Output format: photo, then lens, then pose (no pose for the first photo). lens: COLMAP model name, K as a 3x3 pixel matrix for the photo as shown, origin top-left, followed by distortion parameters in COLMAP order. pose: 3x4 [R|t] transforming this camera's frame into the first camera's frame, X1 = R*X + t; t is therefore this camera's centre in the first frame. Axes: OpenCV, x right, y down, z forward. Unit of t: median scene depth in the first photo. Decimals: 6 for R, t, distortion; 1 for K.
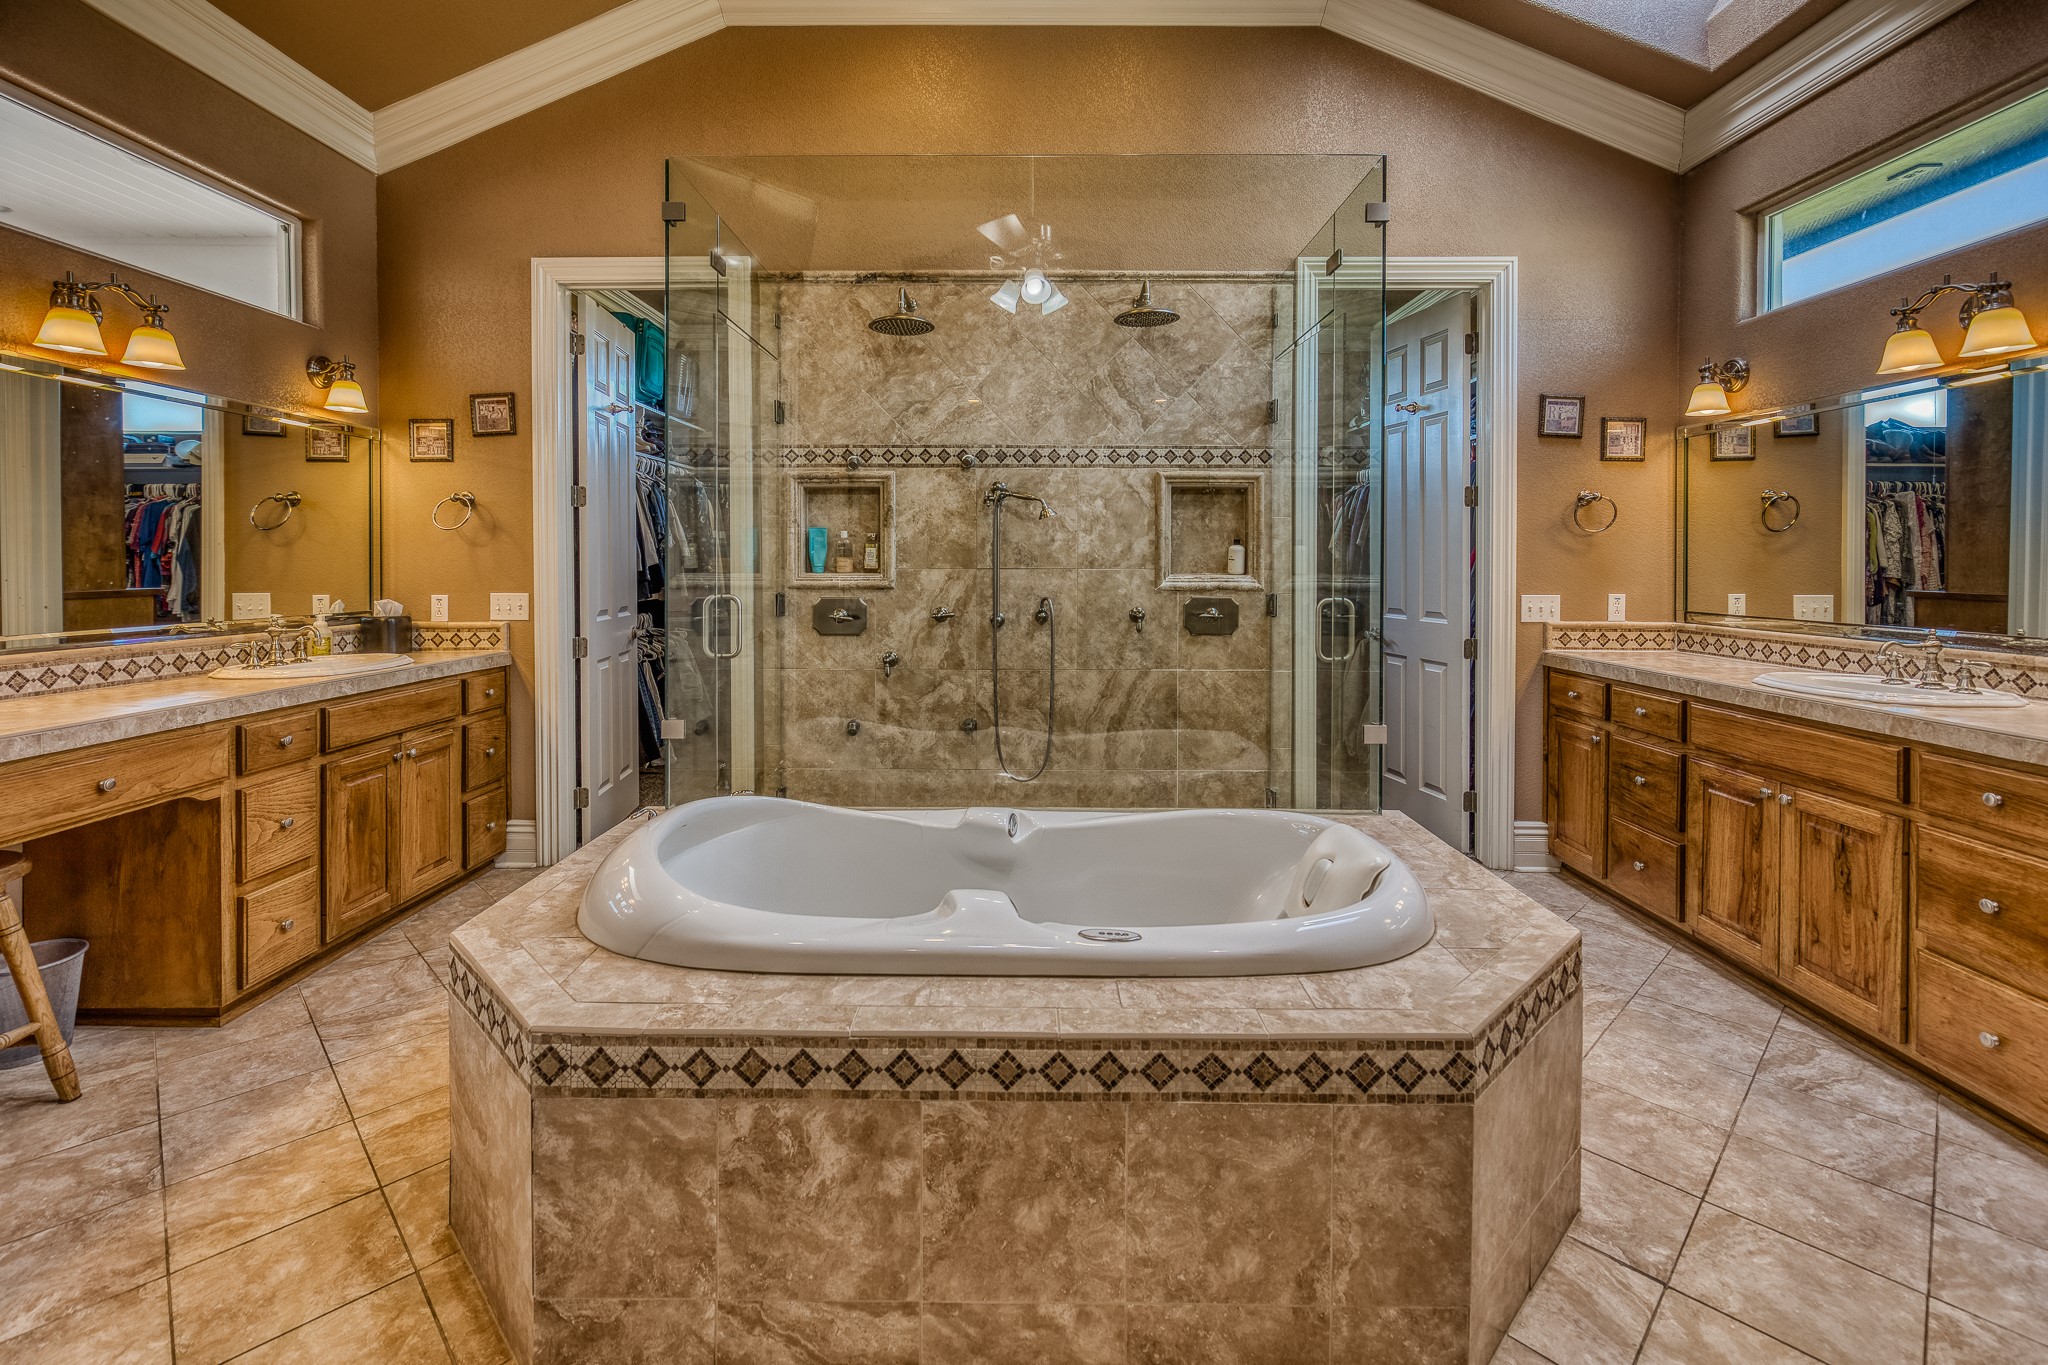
lens RADIAL K [[918.5, 0, 1012.4], [0, 918.5, 568.8], [0, 0, 1]] dist [0.000977, 0.001887]
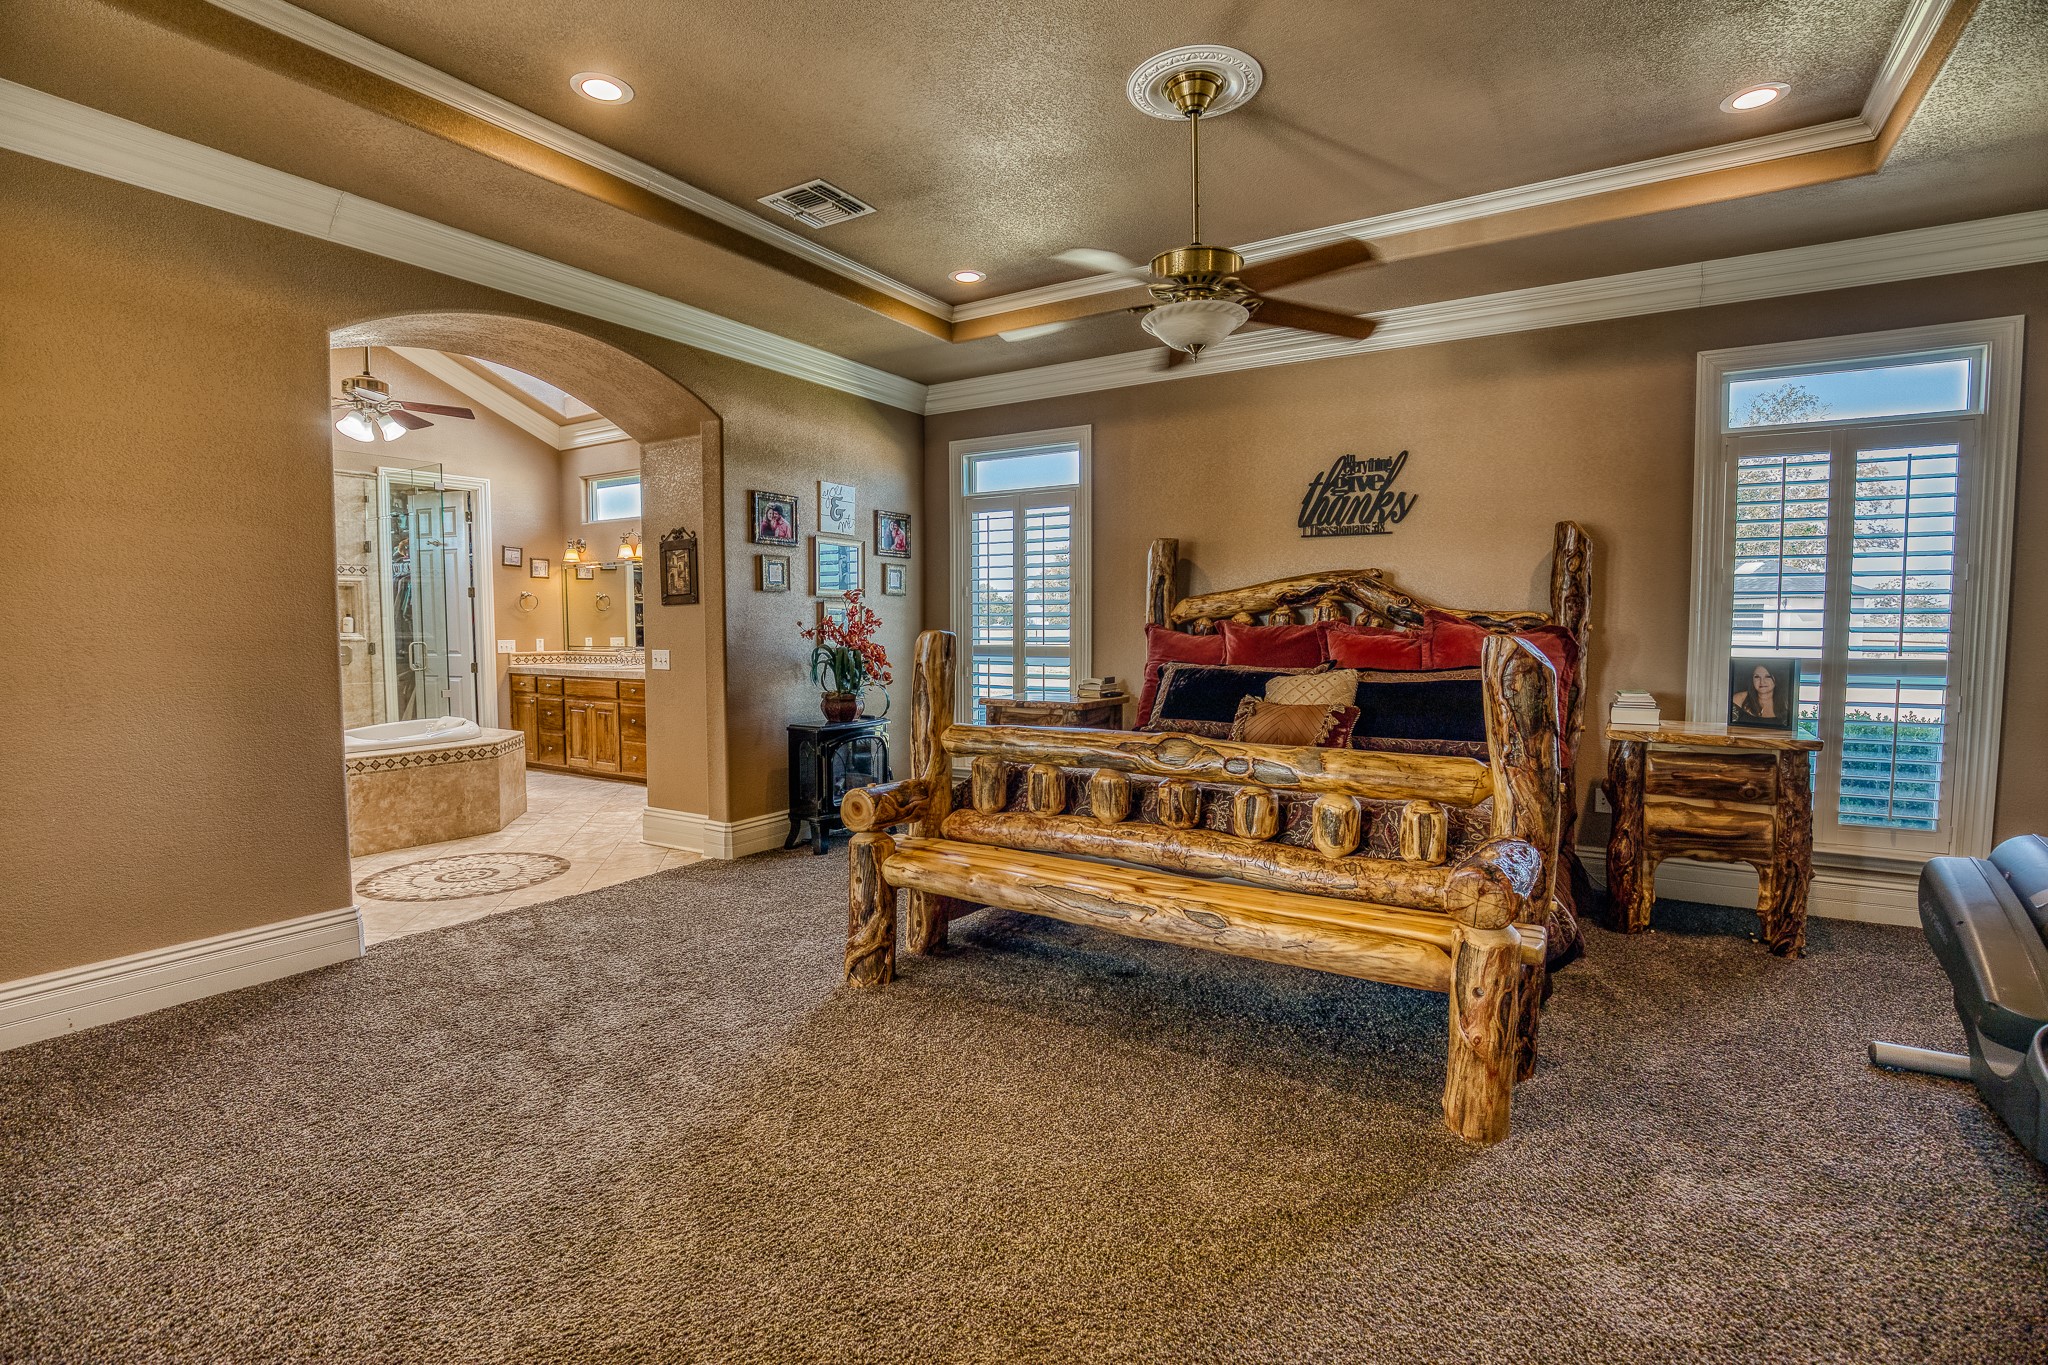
lens RADIAL K [[949.8, 0, 1013.2], [0, 949.8, 681.3], [0, 0, 1]] dist [-0.027032, 0.002209]
pose [[0.523286, -0.058294, 0.850161, -0.684437], [0.009483, 0.997994, 0.062593, -0.001311], [-0.852104, -0.024692, 0.522789, -1.164268]]
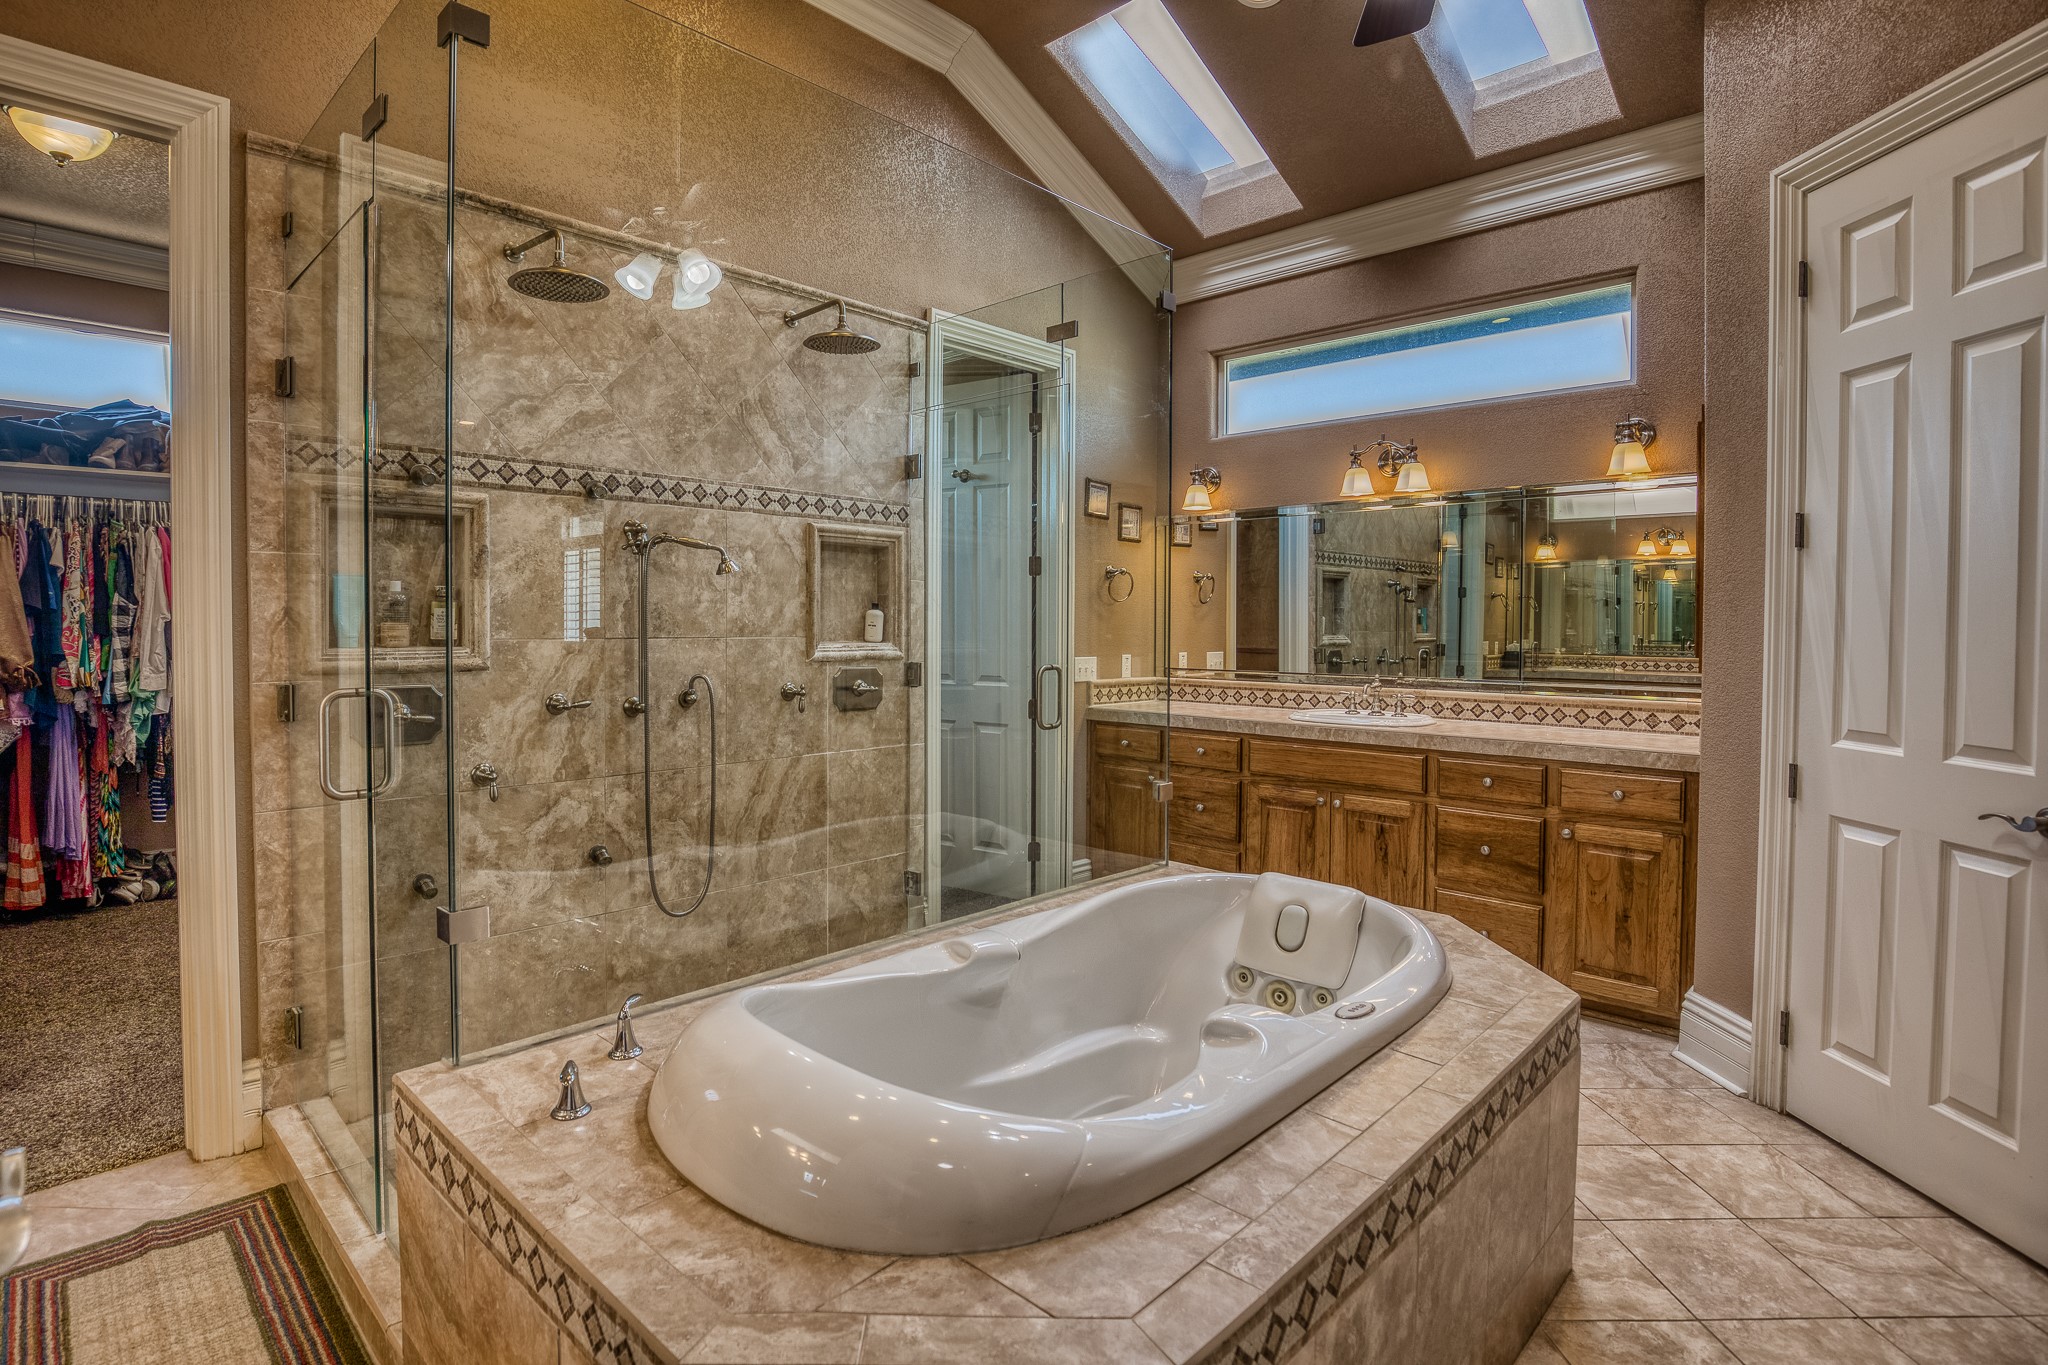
lens RADIAL K [[1019.4, 0, 994.4], [0, 1019.4, 636.9], [0, 0, 1]] dist [-0.031533, -0.000165]
pose [[0.694104, -0.008787, 0.719821, -0.403052], [0.003038, 0.999952, 0.009278, -0.007772], [-0.719868, -0.004253, 0.694098, 0.220830]]
